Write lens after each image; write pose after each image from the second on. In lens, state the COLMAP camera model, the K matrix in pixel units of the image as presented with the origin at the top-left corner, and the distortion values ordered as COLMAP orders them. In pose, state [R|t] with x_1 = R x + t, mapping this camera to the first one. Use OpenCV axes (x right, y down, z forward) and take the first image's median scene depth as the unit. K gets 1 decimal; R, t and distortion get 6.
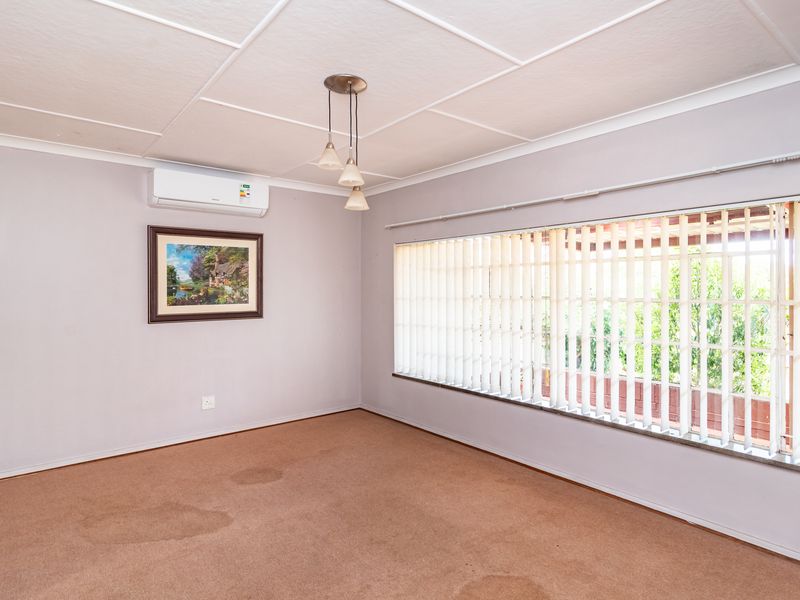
lens RADIAL K [[464.6, 0, 402.2], [0, 464.6, 287.9], [0, 0, 1]] dist [0.003854, 0.000607]
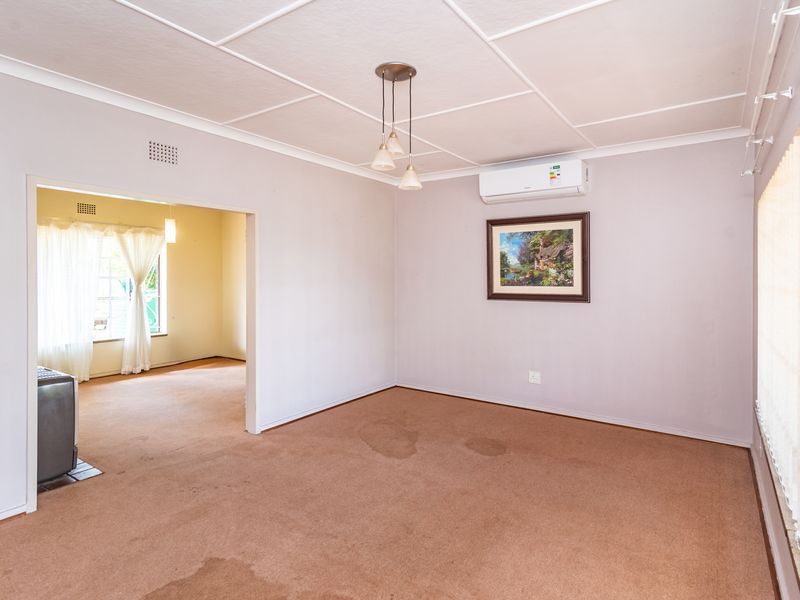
lens RADIAL K [[445.9, 0, 402.4], [0, 445.9, 276.9], [0, 0, 1]] dist [0.002878, 0.000463]
pose [[0.274845, 0.006110, -0.961469, 0.497695], [-0.001244, 0.999981, 0.006000, 0.009109], [0.961488, -0.000453, 0.274848, 0.435313]]
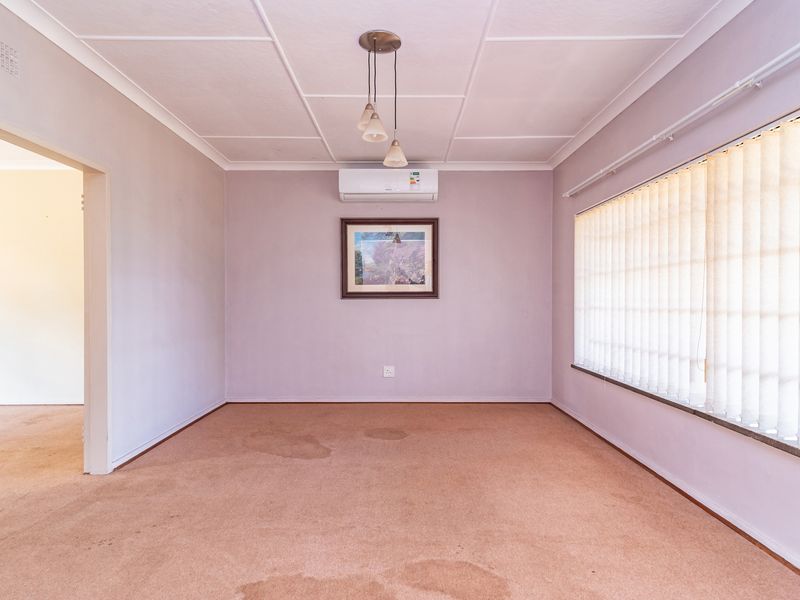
lens RADIAL K [[472.1, 0, 400.0], [0, 472.1, 300.0], [0, 0, 1]] dist [0.003114, -0.000225]
pose [[0.775590, 0.002531, -0.631232, 0.332858], [-0.000966, 0.999996, 0.002824, 0.071625], [0.631236, -0.001581, 0.775589, 0.133451]]
